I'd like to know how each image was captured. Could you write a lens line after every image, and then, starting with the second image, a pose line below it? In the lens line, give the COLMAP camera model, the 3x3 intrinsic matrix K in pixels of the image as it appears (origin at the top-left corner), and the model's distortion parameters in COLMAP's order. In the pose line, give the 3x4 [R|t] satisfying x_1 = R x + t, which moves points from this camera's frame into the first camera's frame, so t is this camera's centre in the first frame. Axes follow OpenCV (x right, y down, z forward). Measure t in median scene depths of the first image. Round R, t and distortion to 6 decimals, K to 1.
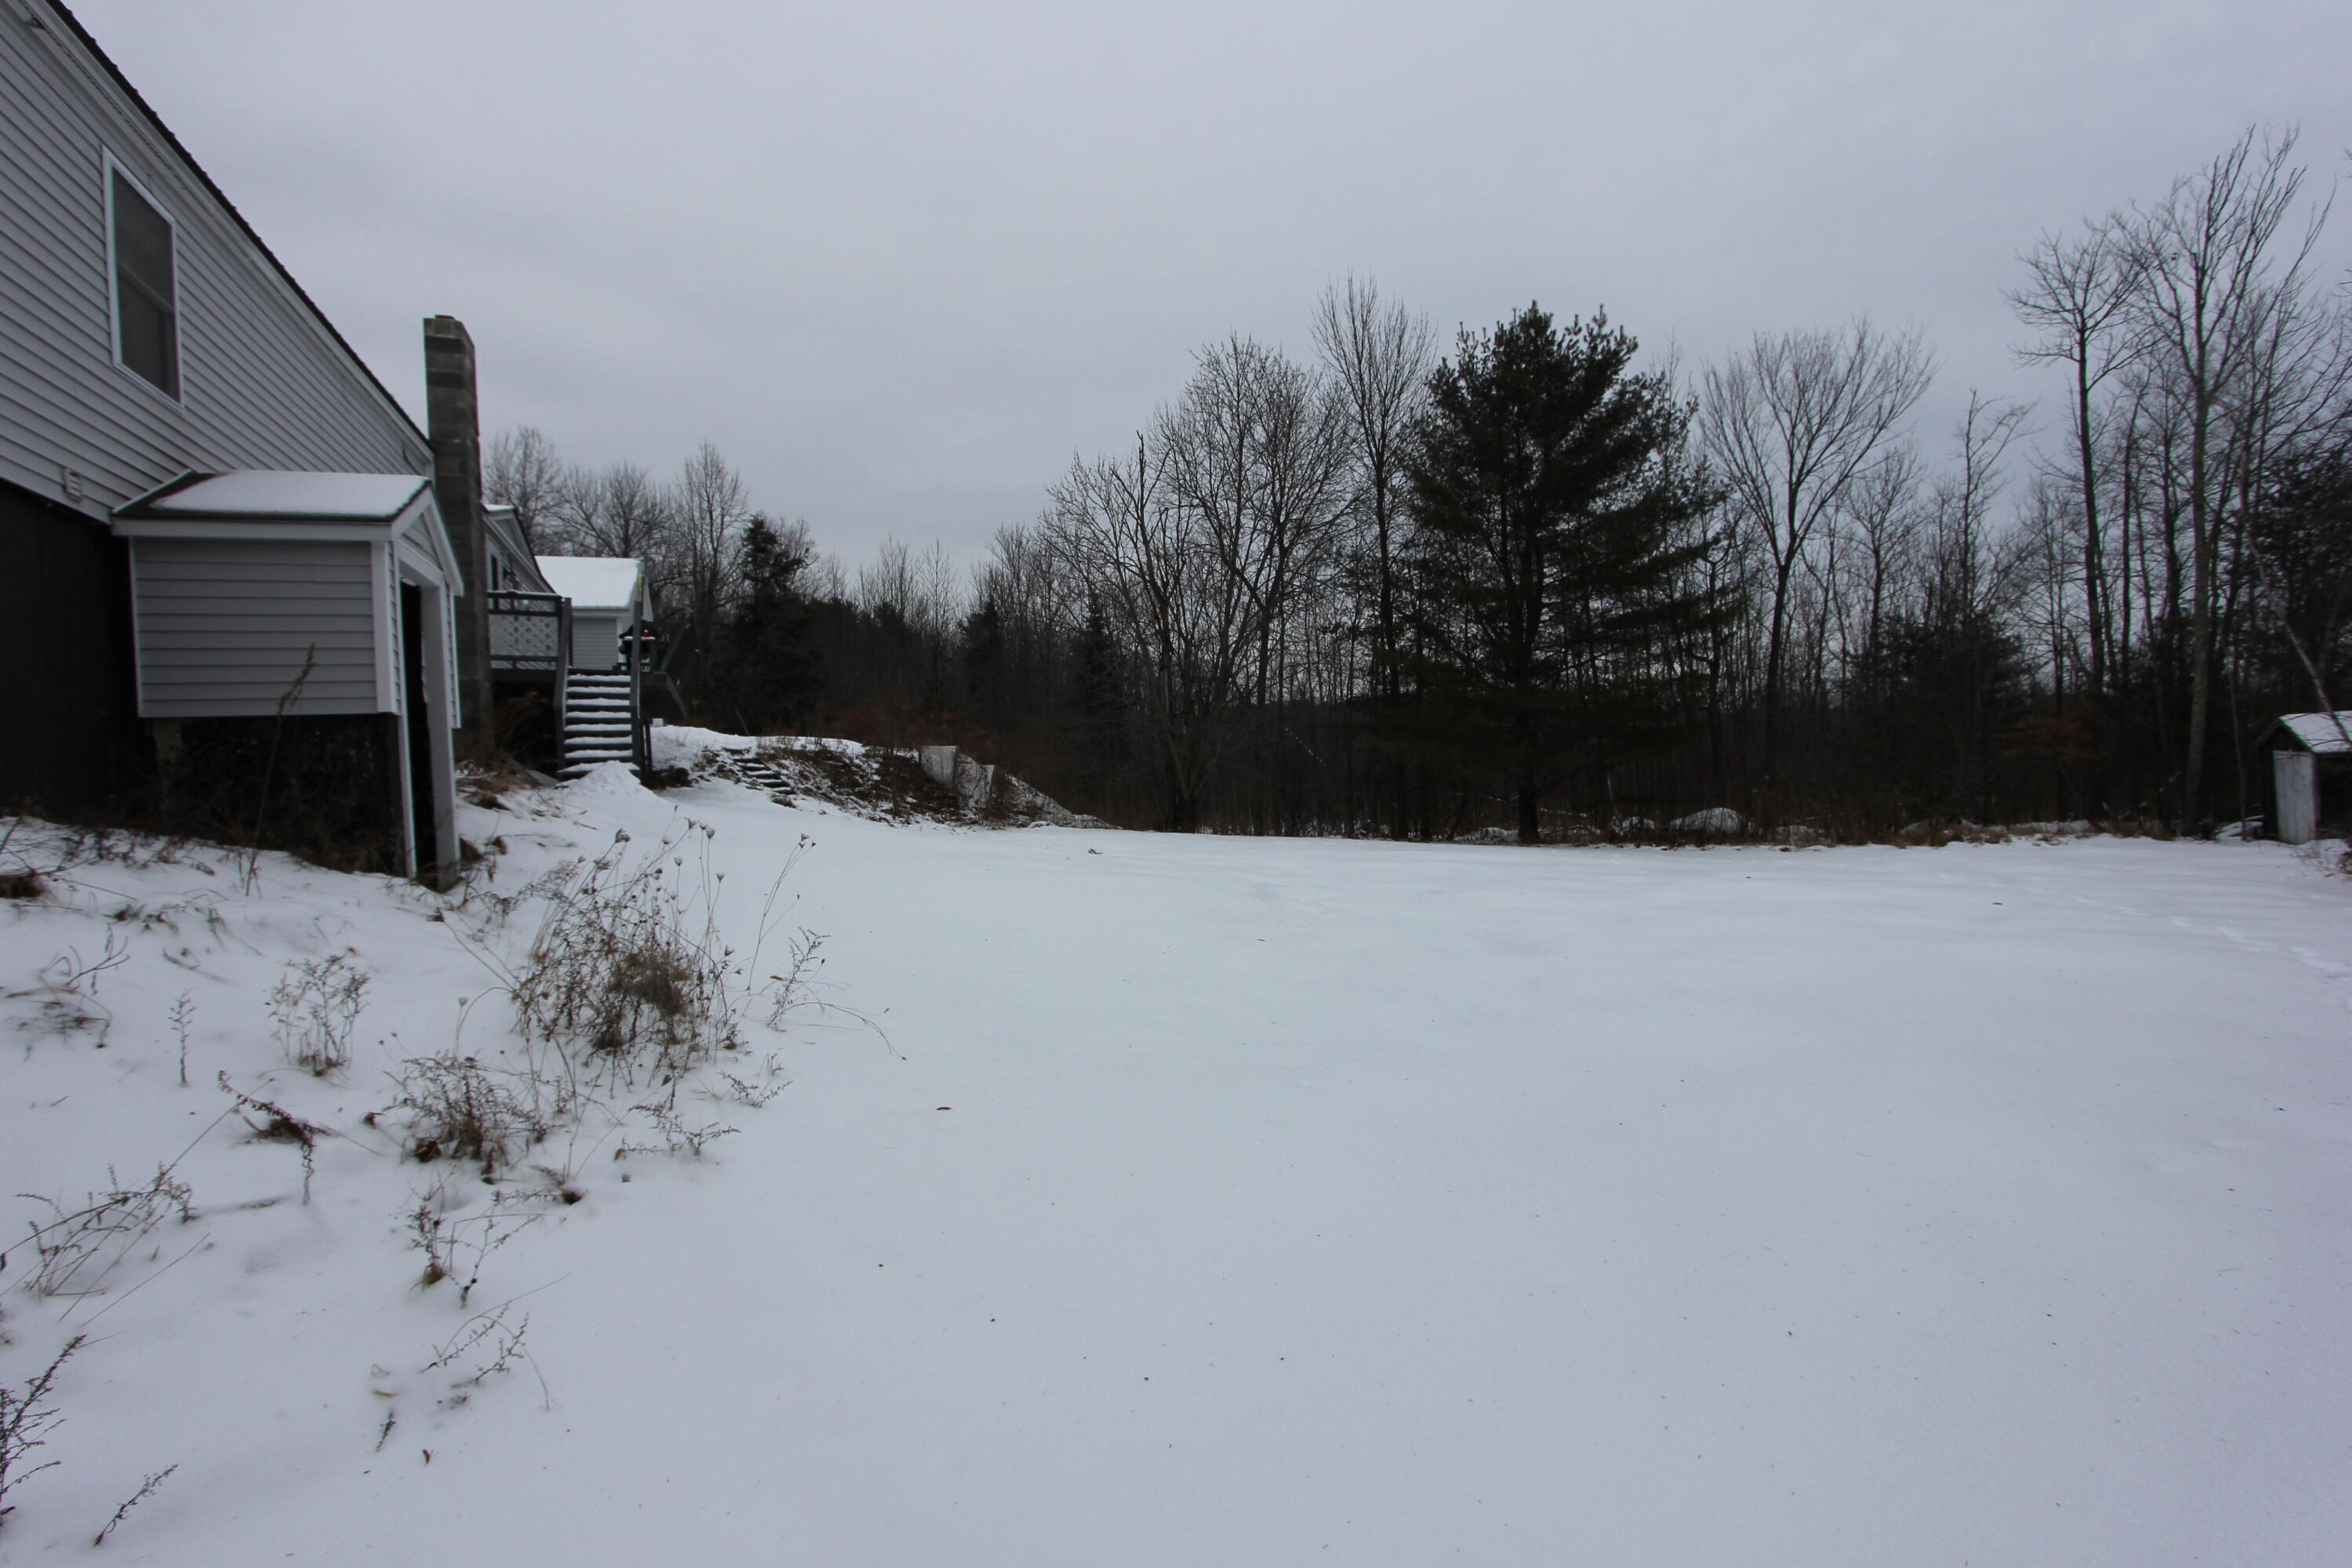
lens RADIAL K [[1114.6, 0, 1162.8], [0, 1114.6, 773.1], [0, 0, 1]] dist [-0.000351, 0.001891]
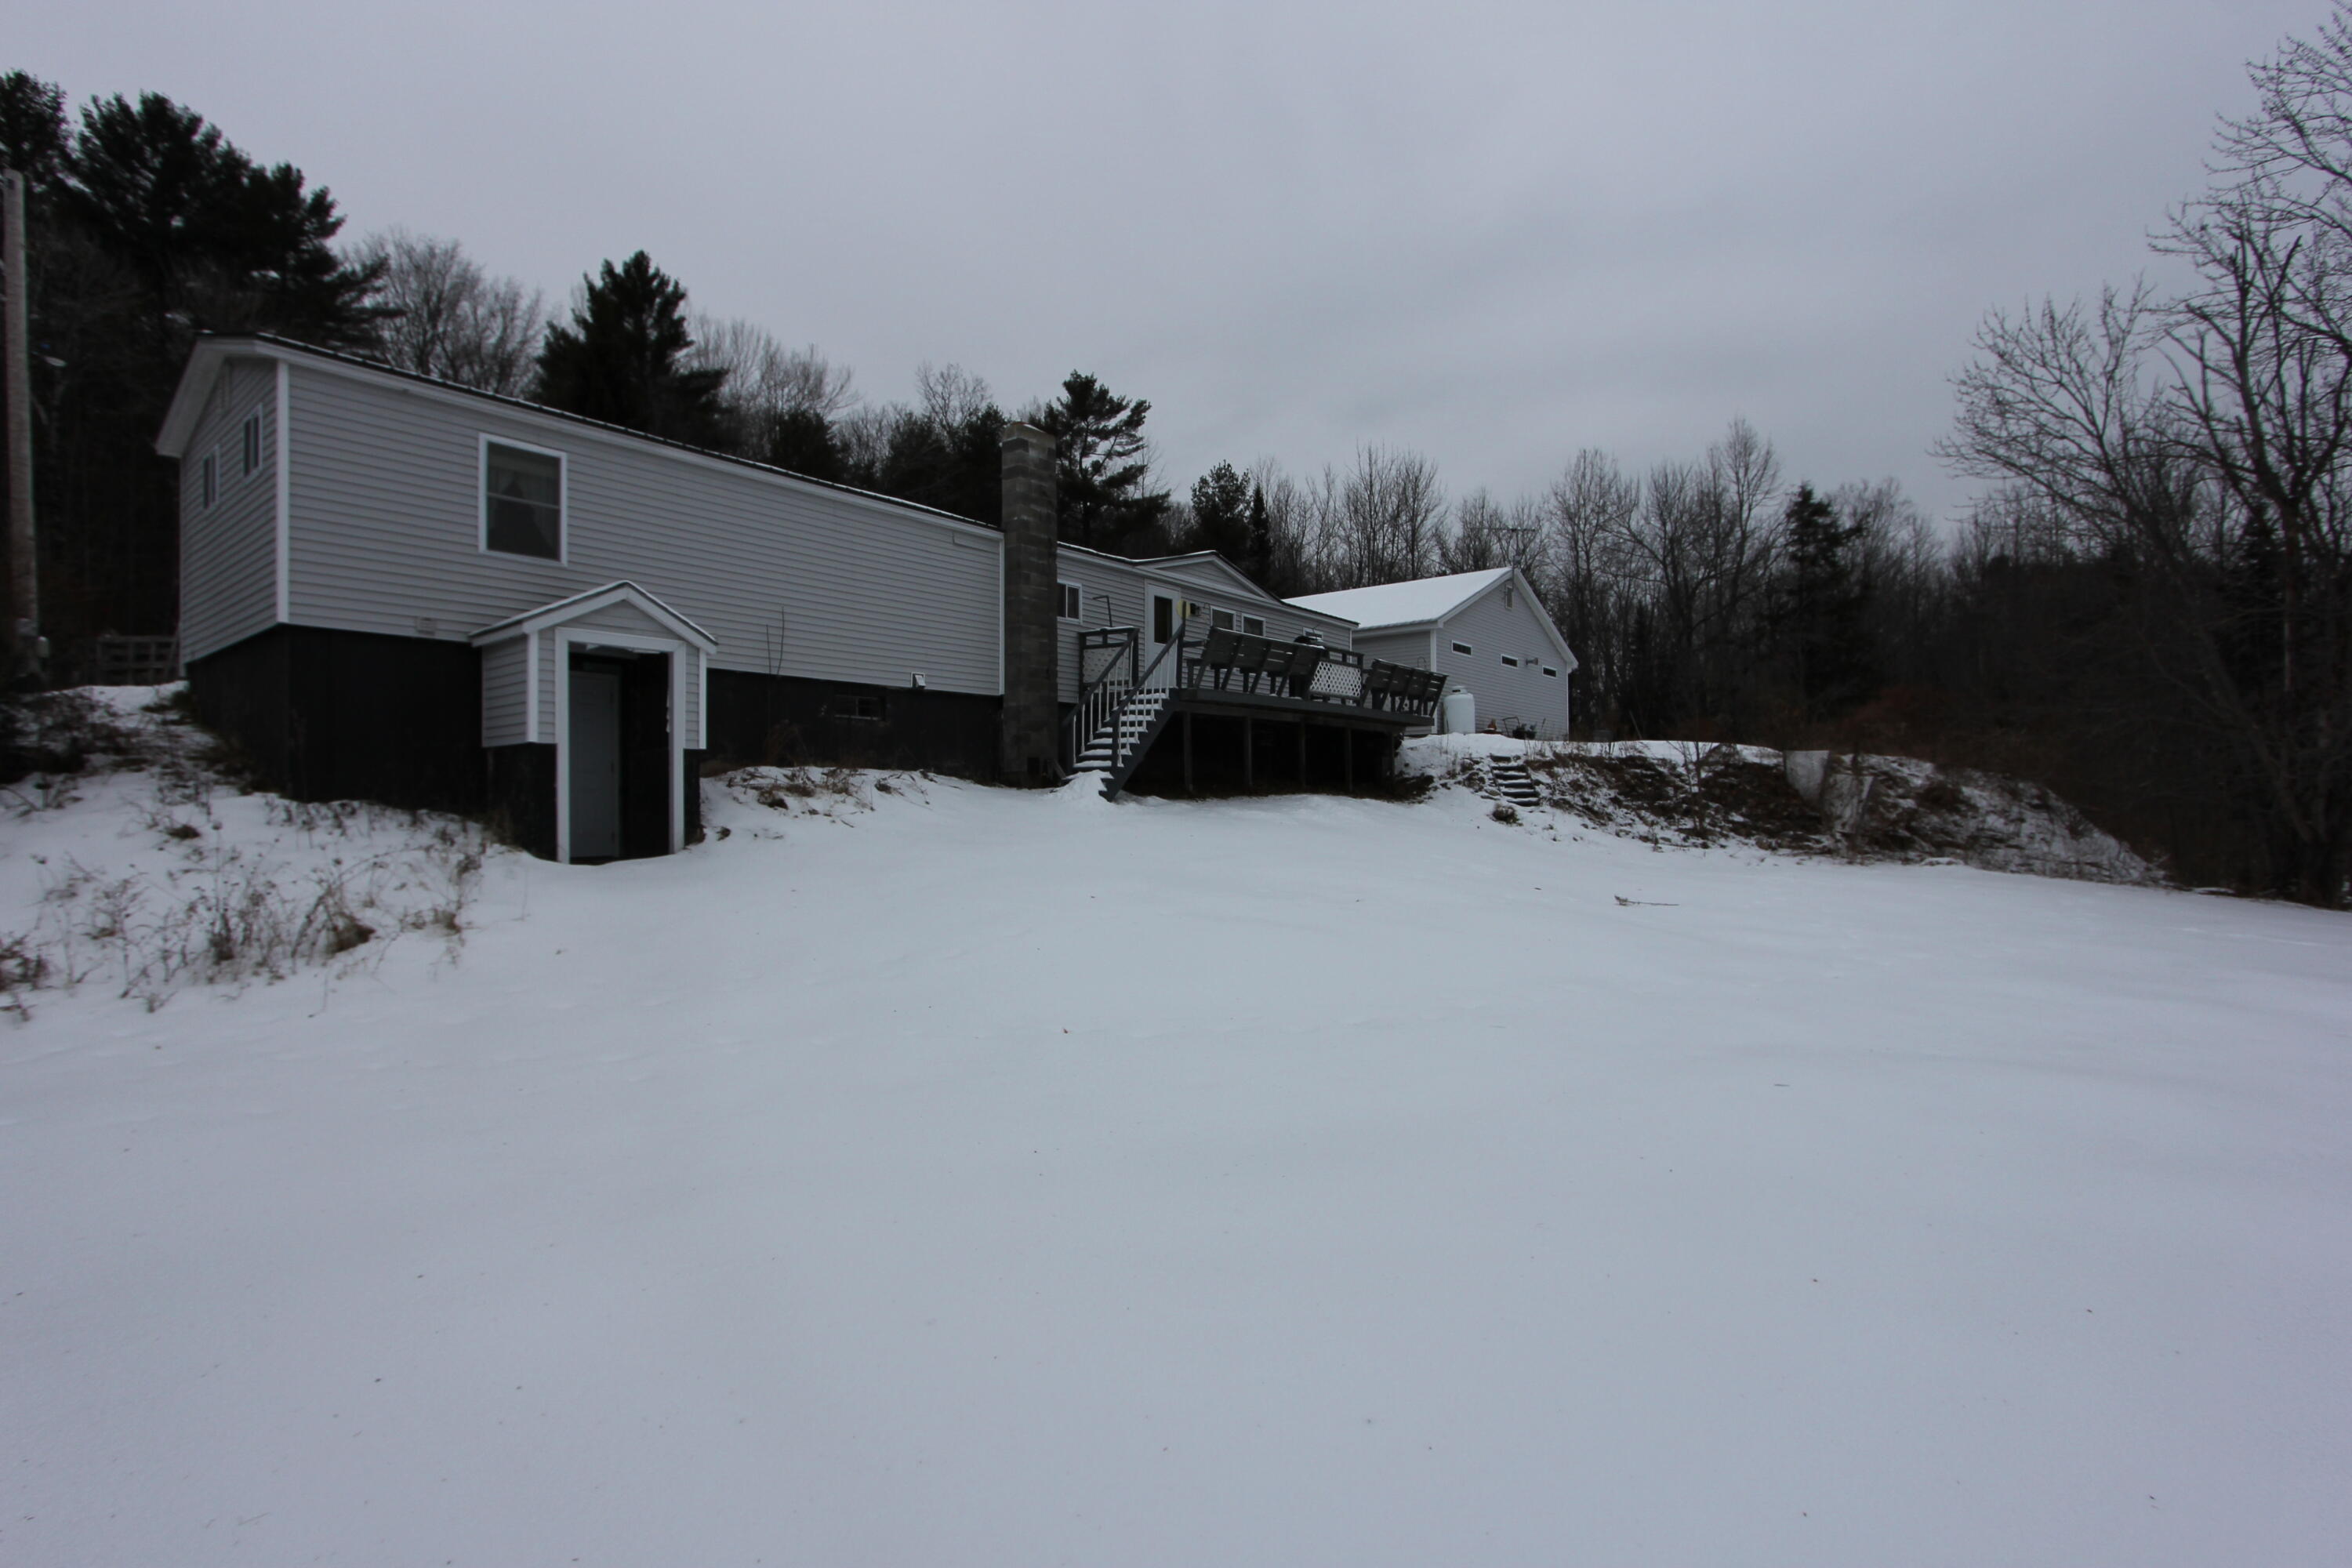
lens RADIAL K [[1114.6, 0, 1162.8], [0, 1114.6, 773.1], [0, 0, 1]] dist [-0.000351, 0.001891]
pose [[0.501765, 0.012430, -0.864915, 0.365854], [-0.014112, 0.999881, 0.006183, -0.010919], [0.864889, 0.009103, 0.501881, 0.327774]]
